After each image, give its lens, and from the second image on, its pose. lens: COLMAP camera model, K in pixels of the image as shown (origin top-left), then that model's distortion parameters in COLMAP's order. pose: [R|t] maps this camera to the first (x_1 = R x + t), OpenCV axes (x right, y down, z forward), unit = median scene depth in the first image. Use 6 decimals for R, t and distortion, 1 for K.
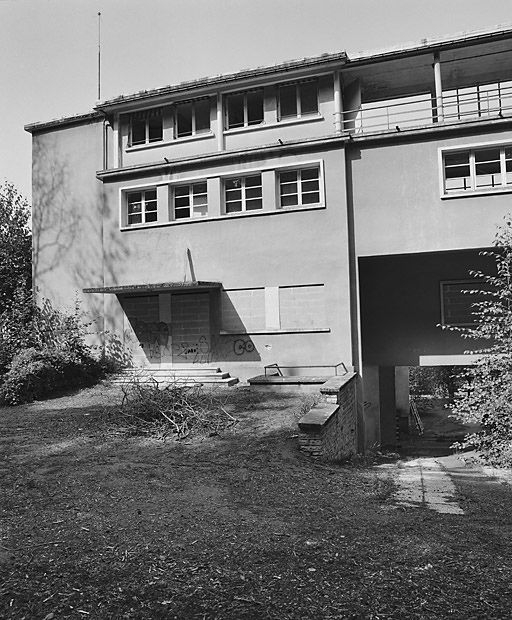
lens RADIAL K [[489.5, 0, 256.0], [0, 489.5, 312.9], [0, 0, 1]] dist [-0.067299, 0.023195]
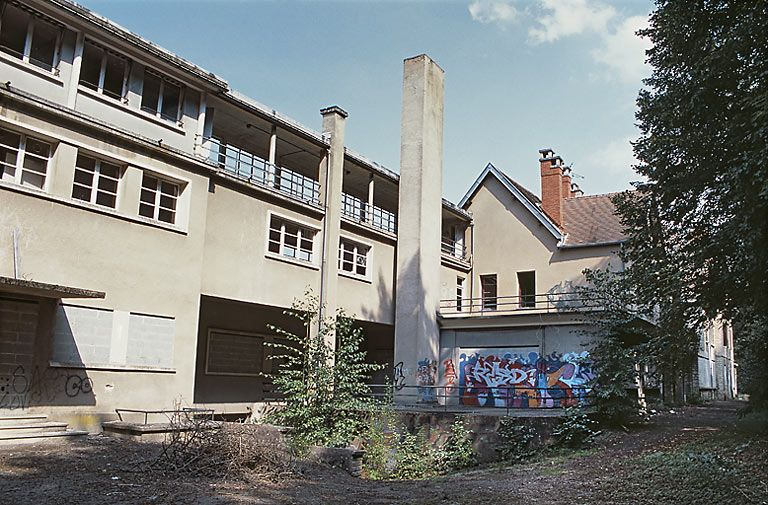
lens RADIAL K [[657.7, 0, 384.1], [0, 657.7, 251.9], [0, 0, 1]] dist [-0.007815, 0.004127]
pose [[0.282503, 0.226908, 0.932043, -0.865283], [-0.091323, 0.973570, -0.209338, 0.038489], [-0.954910, -0.025978, 0.295758, 0.279261]]
